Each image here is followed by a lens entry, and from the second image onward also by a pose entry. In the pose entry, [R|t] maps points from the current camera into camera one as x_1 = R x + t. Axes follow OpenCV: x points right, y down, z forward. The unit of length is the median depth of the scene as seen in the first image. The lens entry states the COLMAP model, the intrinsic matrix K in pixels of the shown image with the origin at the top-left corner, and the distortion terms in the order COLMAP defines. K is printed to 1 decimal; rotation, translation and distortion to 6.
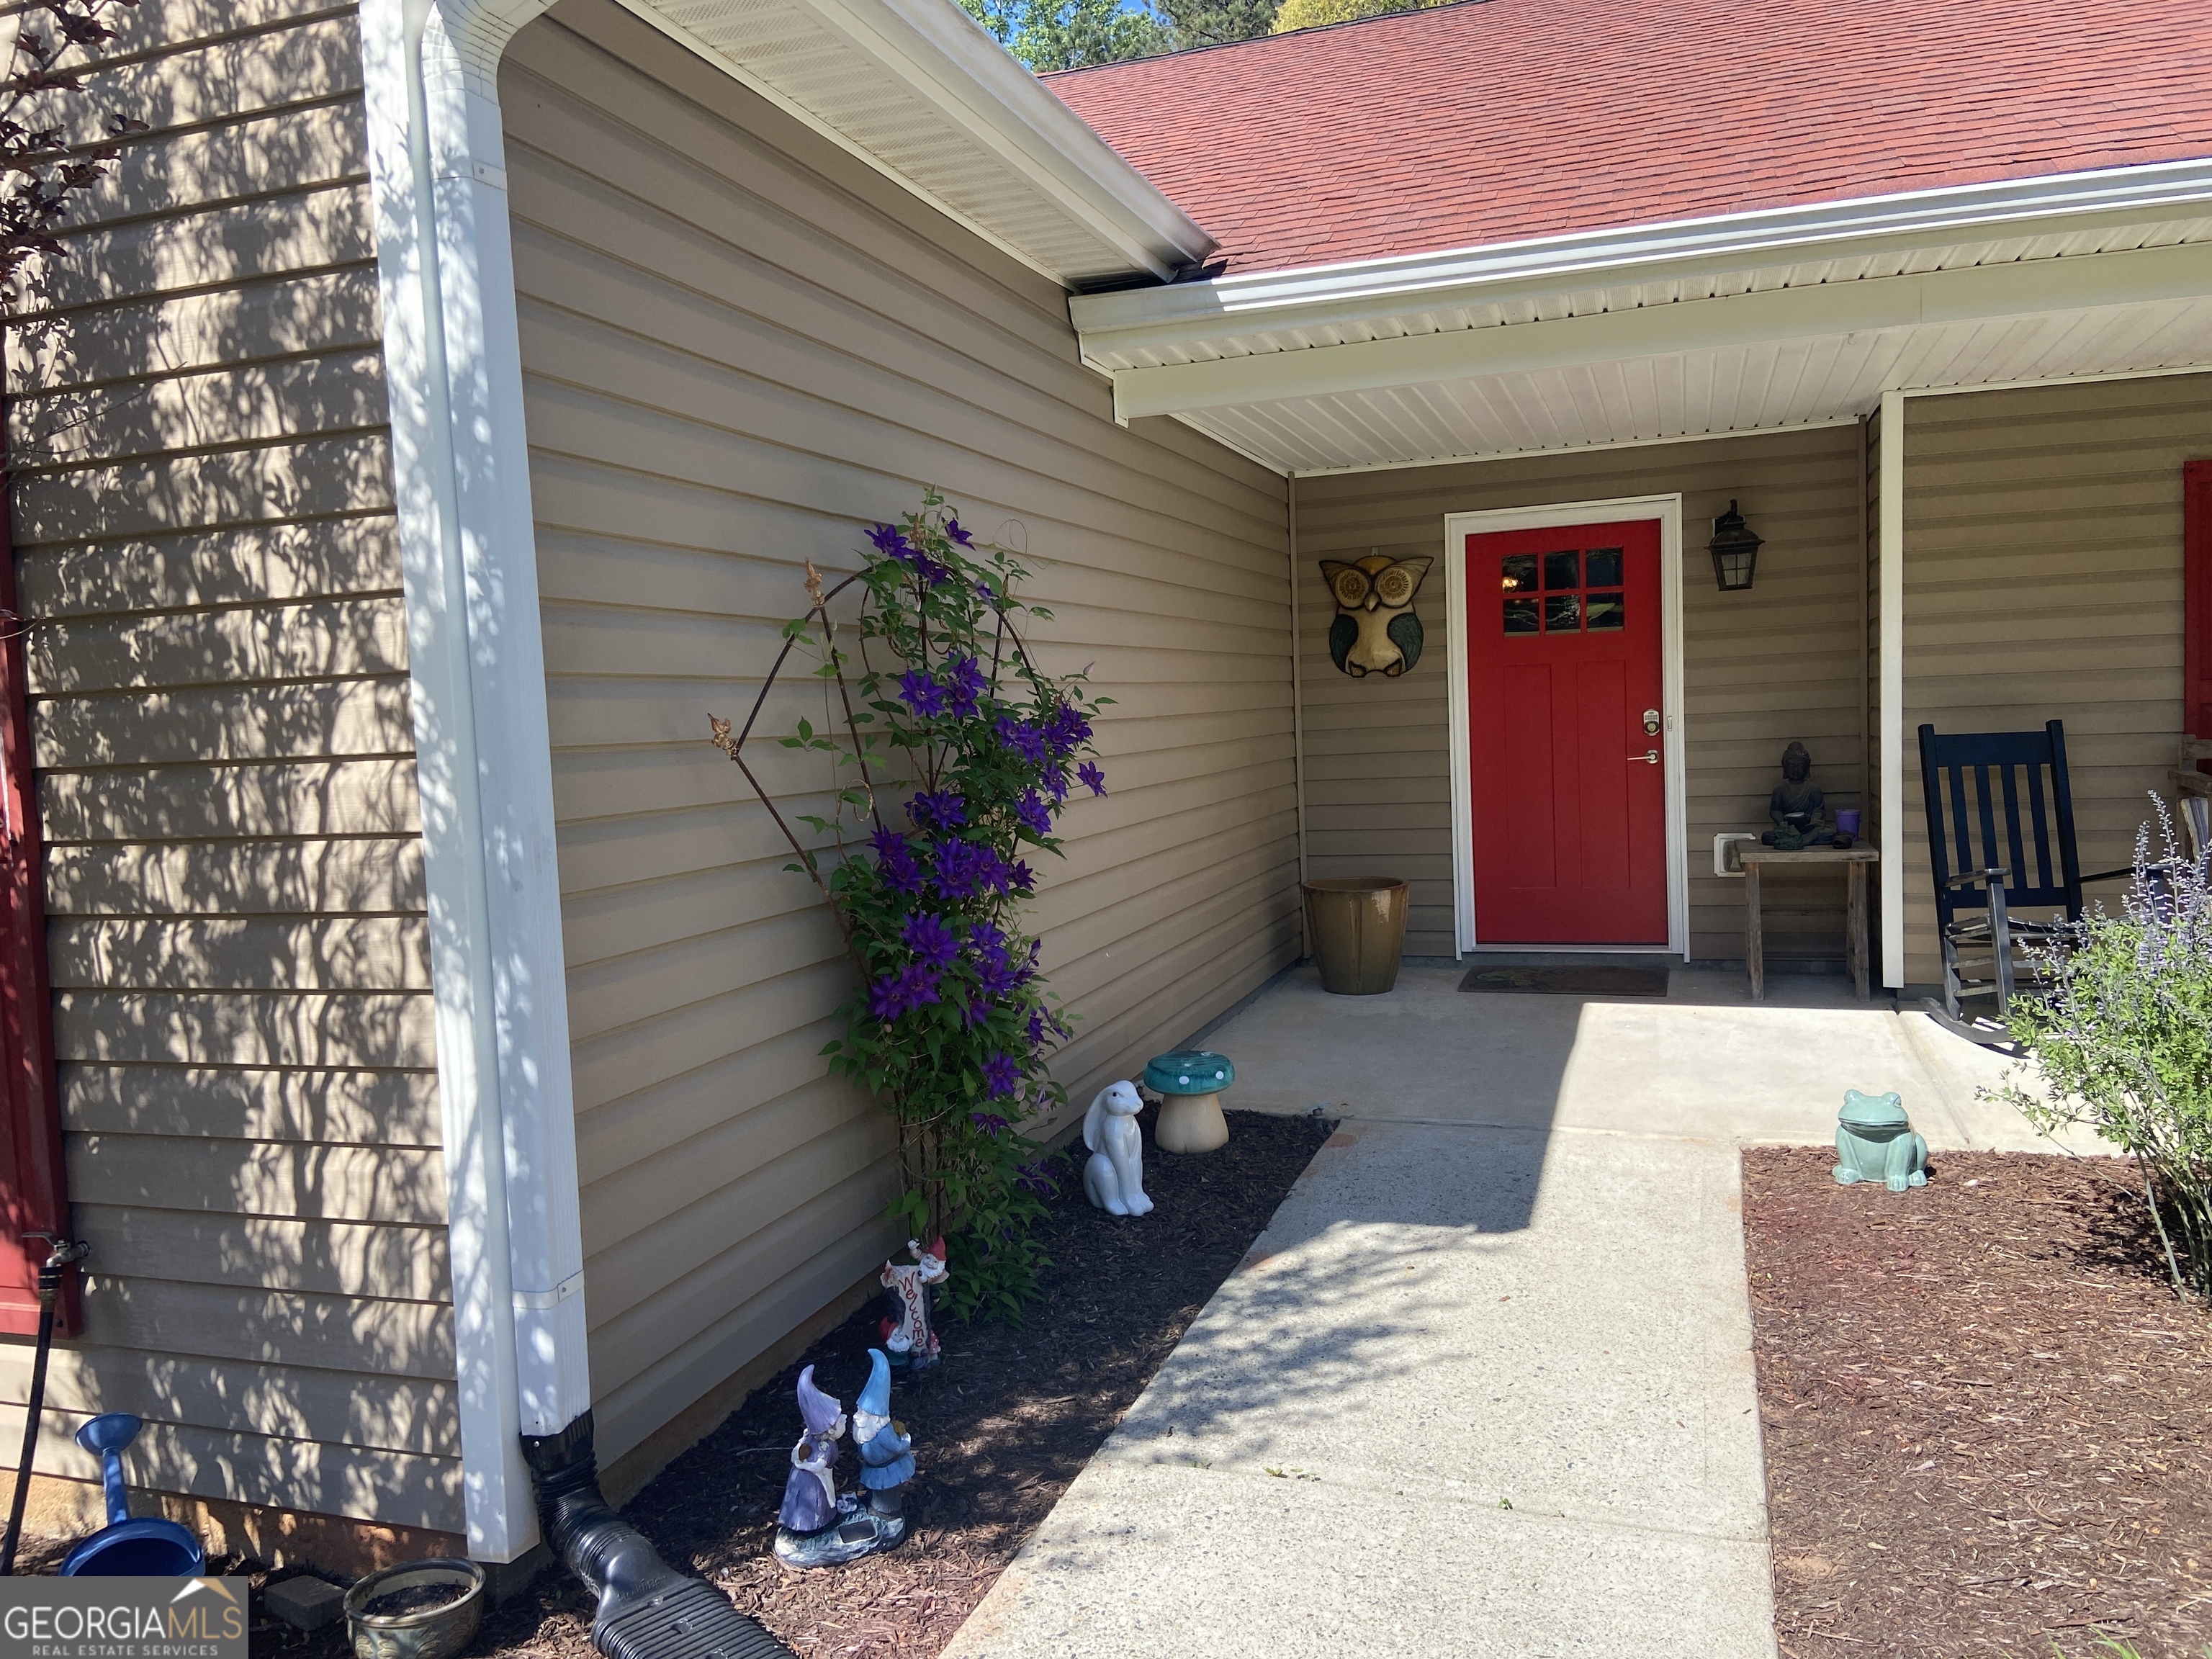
lens RADIAL K [[1658.1, 0, 1112.0], [0, 1658.1, 814.2], [0, 0, 1]] dist [0.118680, -0.147759]
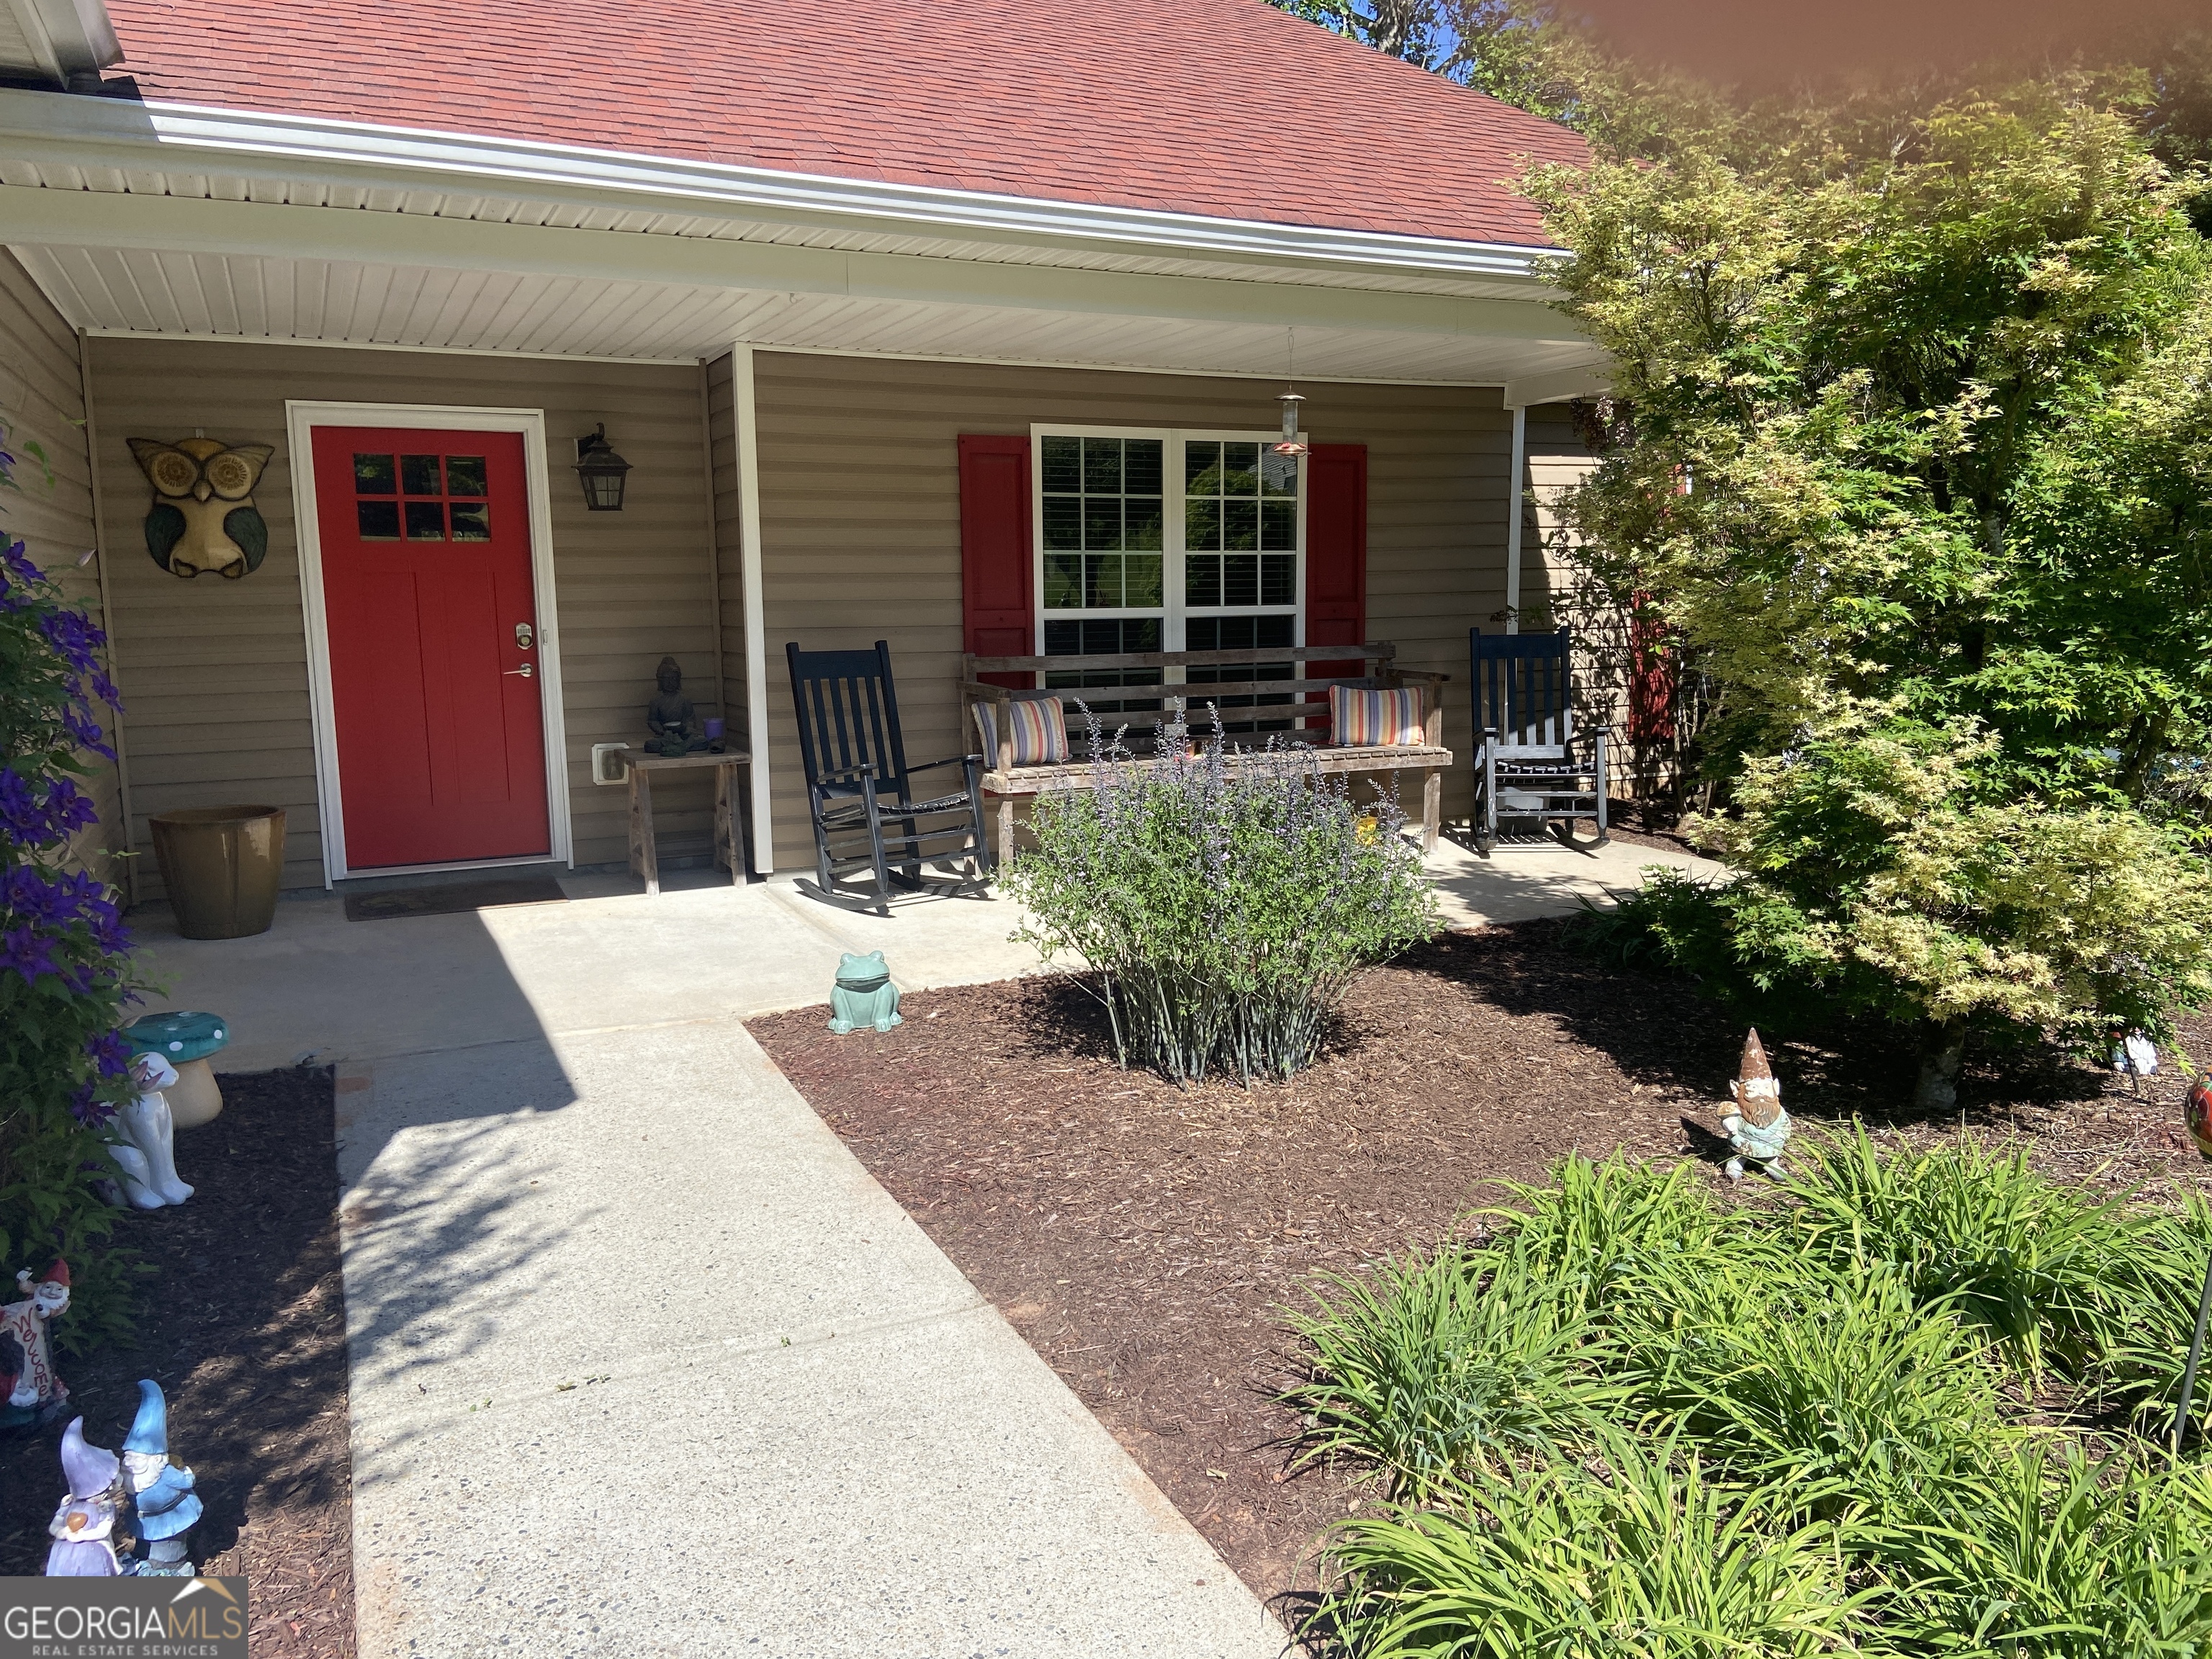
lens RADIAL K [[1658.1, 0, 1108.7], [0, 1658.1, 809.5], [0, 0, 1]] dist [0.118680, -0.147759]
pose [[0.713827, -0.060303, 0.697721, -0.165895], [0.027897, 0.997944, 0.057710, 0.001140], [-0.699766, -0.021731, 0.714042, 0.033883]]
